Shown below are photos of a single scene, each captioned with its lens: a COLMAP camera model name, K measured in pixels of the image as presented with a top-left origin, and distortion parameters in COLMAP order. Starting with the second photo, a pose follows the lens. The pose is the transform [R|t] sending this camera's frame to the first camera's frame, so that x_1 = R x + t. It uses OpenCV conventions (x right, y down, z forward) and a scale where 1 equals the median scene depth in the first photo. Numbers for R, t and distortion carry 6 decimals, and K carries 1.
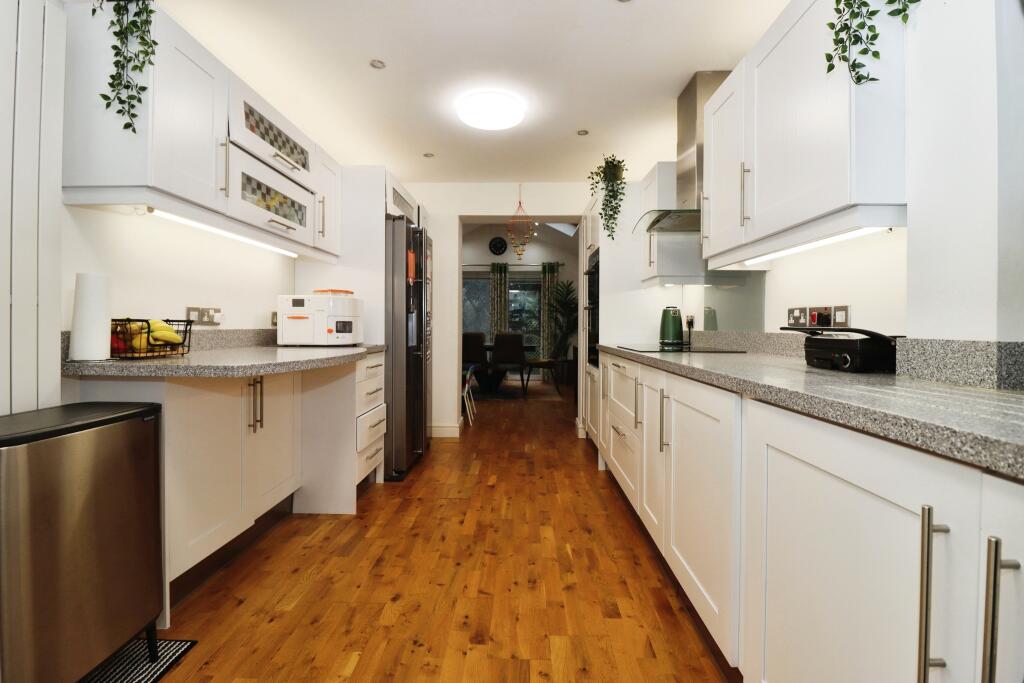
lens RADIAL K [[499.0, 0, 511.4], [0, 499.0, 335.8], [0, 0, 1]] dist [0.000441, -0.003357]
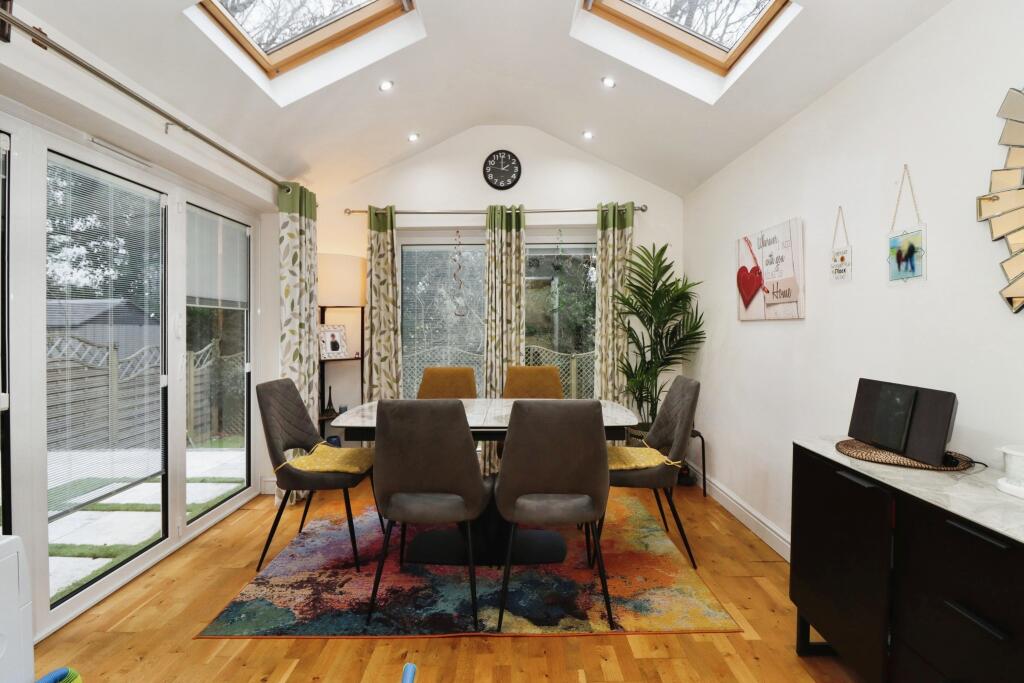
lens RADIAL K [[499.0, 0, 512.9], [0, 499.0, 334.6], [0, 0, 1]] dist [0.000441, -0.003357]
pose [[0.999939, -0.005700, 0.009496, -0.022618], [0.005674, 0.999980, 0.002749, -0.030194], [-0.009511, -0.002695, 0.999951, 0.542179]]
